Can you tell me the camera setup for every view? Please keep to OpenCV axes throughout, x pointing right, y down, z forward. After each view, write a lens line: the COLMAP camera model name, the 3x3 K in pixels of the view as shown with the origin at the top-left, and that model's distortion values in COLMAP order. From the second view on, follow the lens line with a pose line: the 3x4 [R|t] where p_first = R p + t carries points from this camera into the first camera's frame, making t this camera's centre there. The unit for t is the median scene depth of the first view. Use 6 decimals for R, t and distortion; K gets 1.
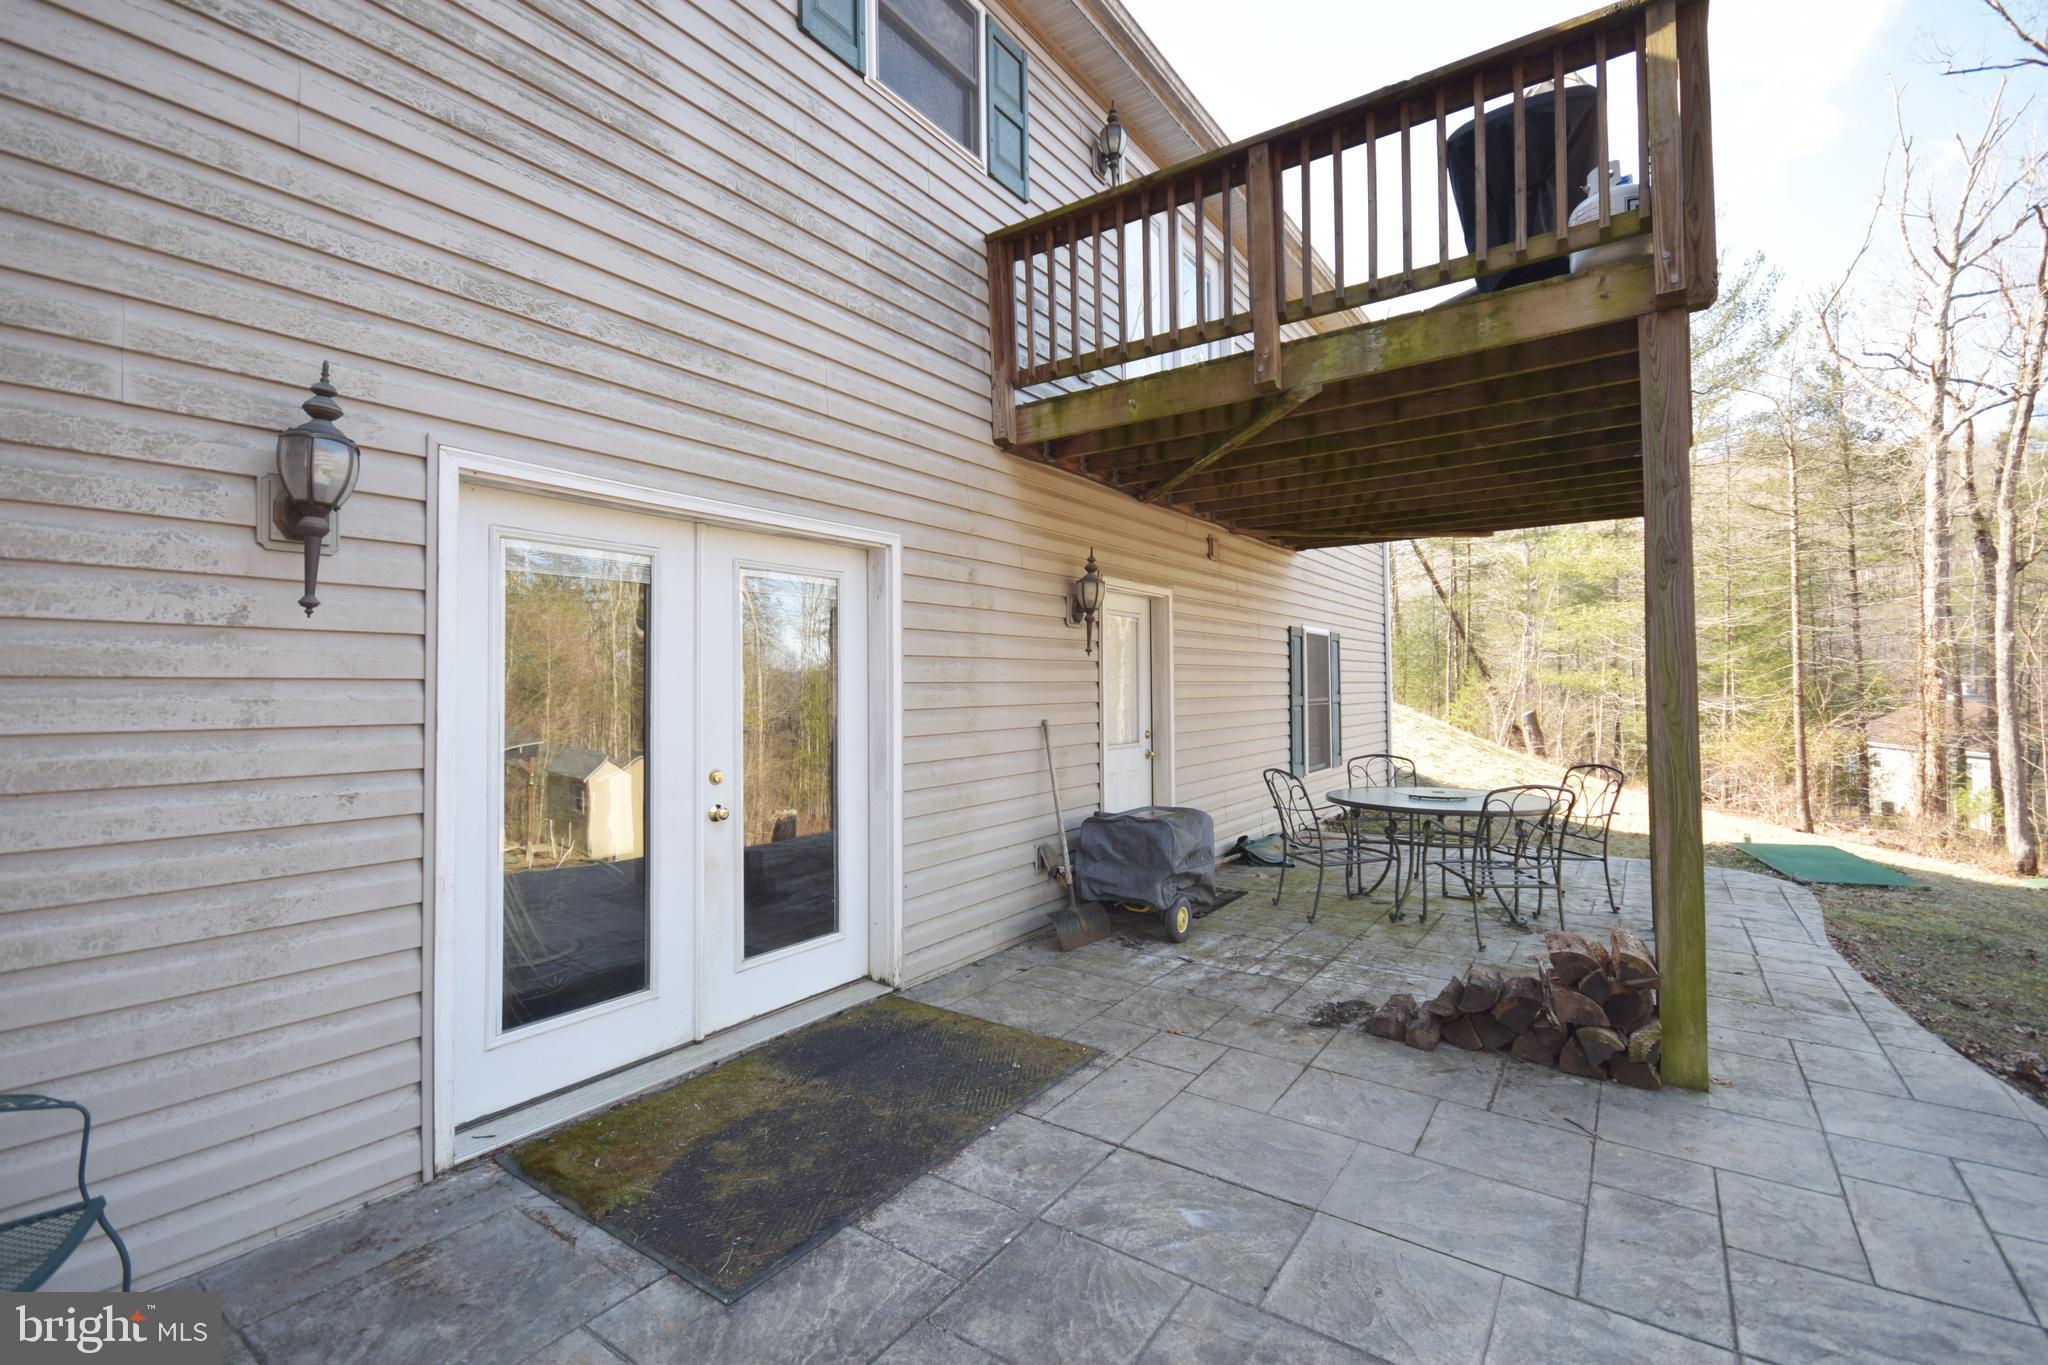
lens RADIAL K [[894.8, 0, 1030.9], [0, 894.8, 679.3], [0, 0, 1]] dist [-0.002725, -0.000679]
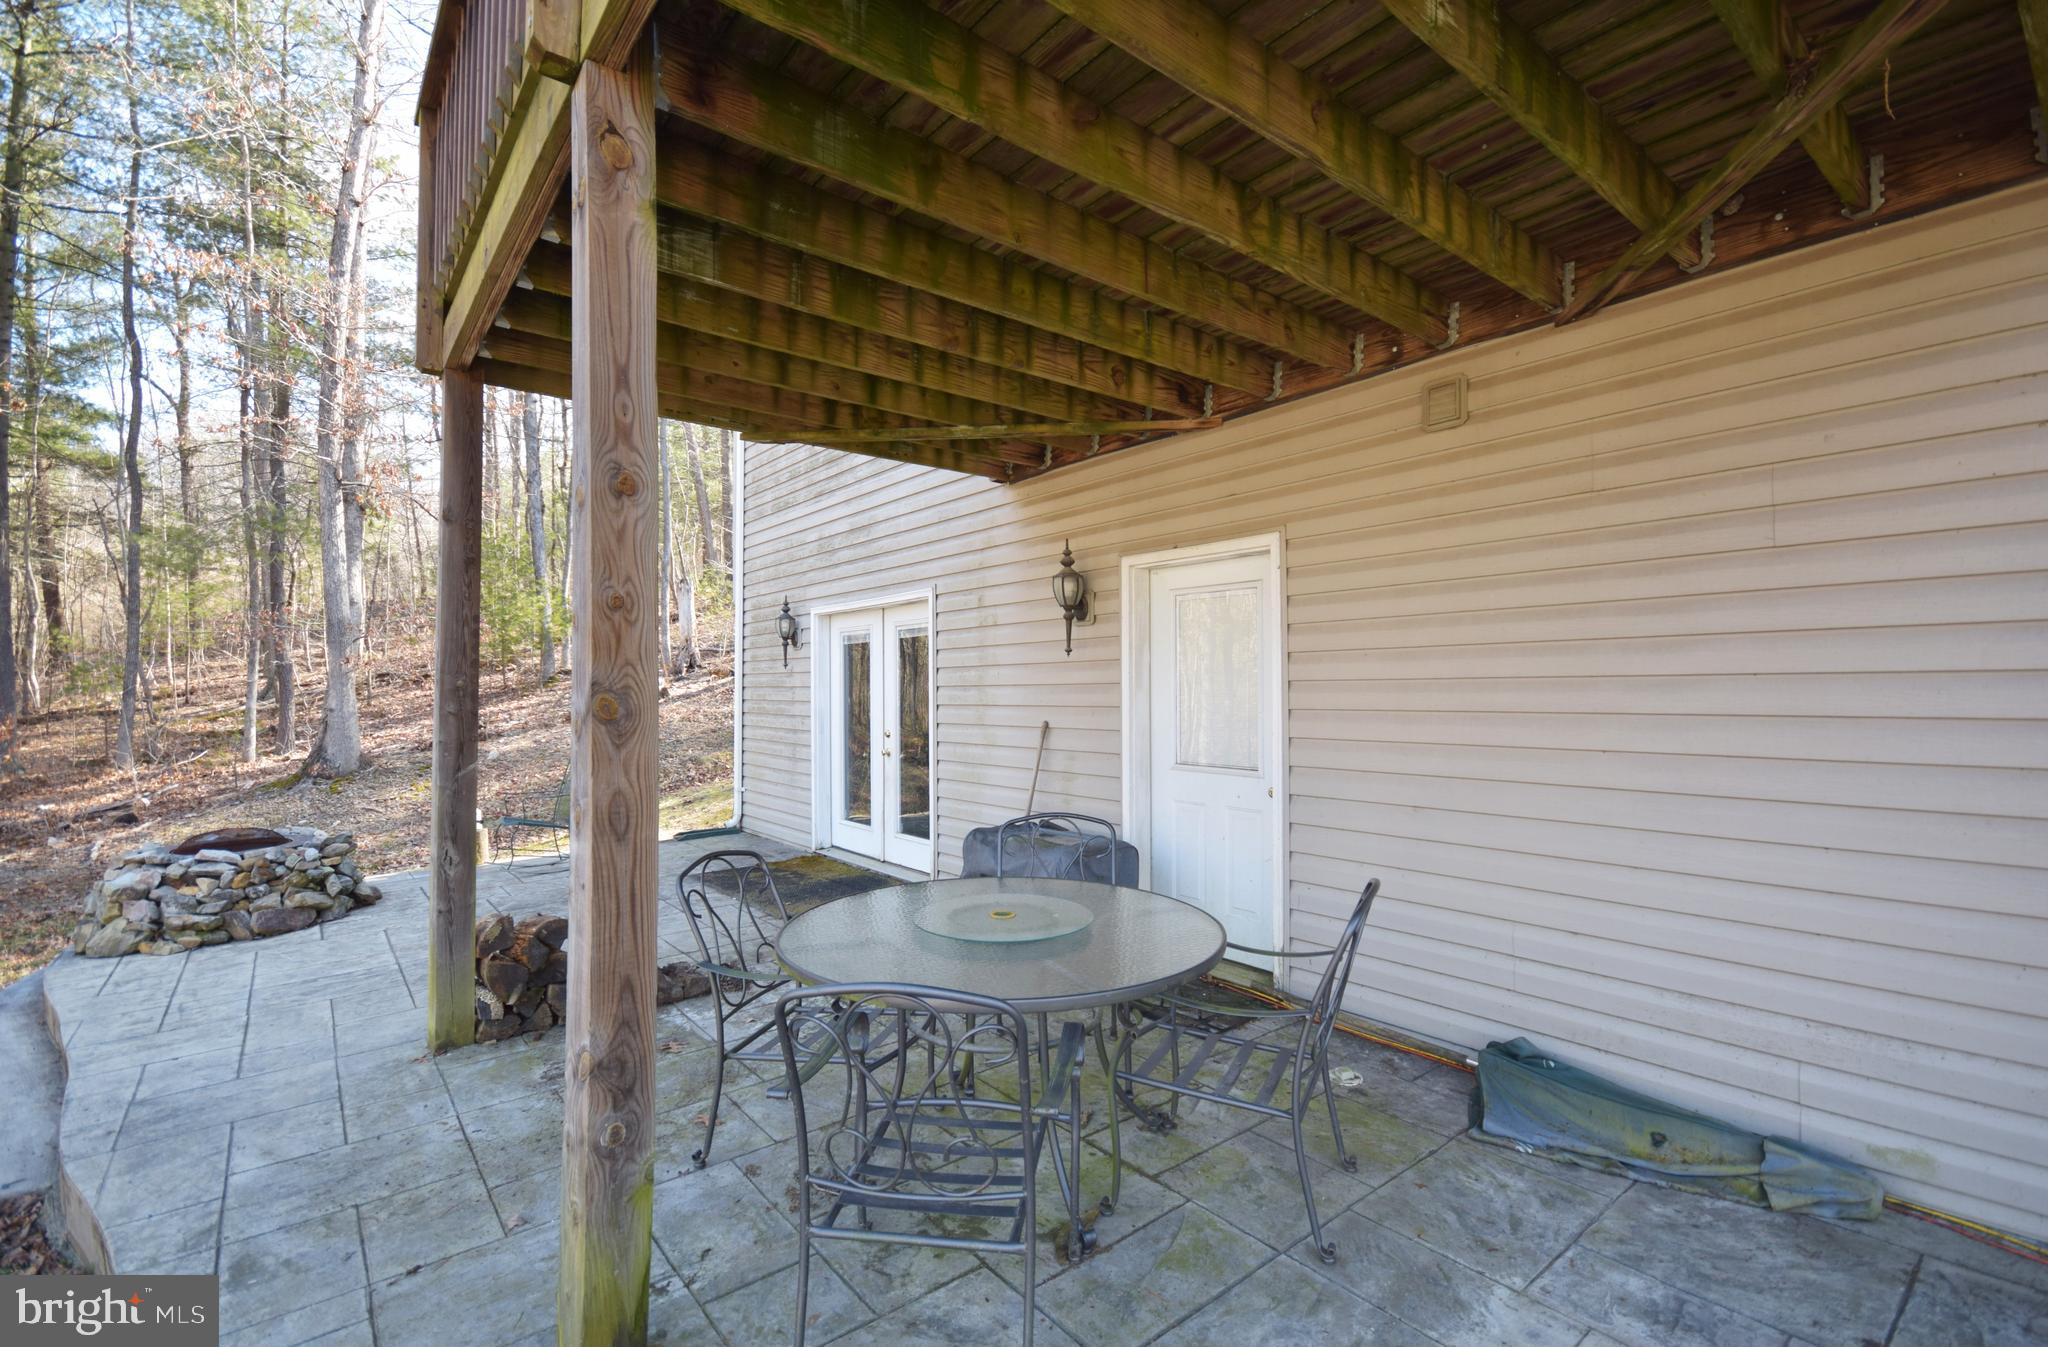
lens RADIAL K [[910.6, 0, 1037.3], [0, 910.6, 676.0], [0, 0, 1]] dist [0.000349, 0.000079]
pose [[-0.270910, -0.006909, -0.962580, 1.385421], [0.016483, 0.999794, -0.011815, 0.008292], [0.962463, -0.019067, -0.270741, 1.717930]]
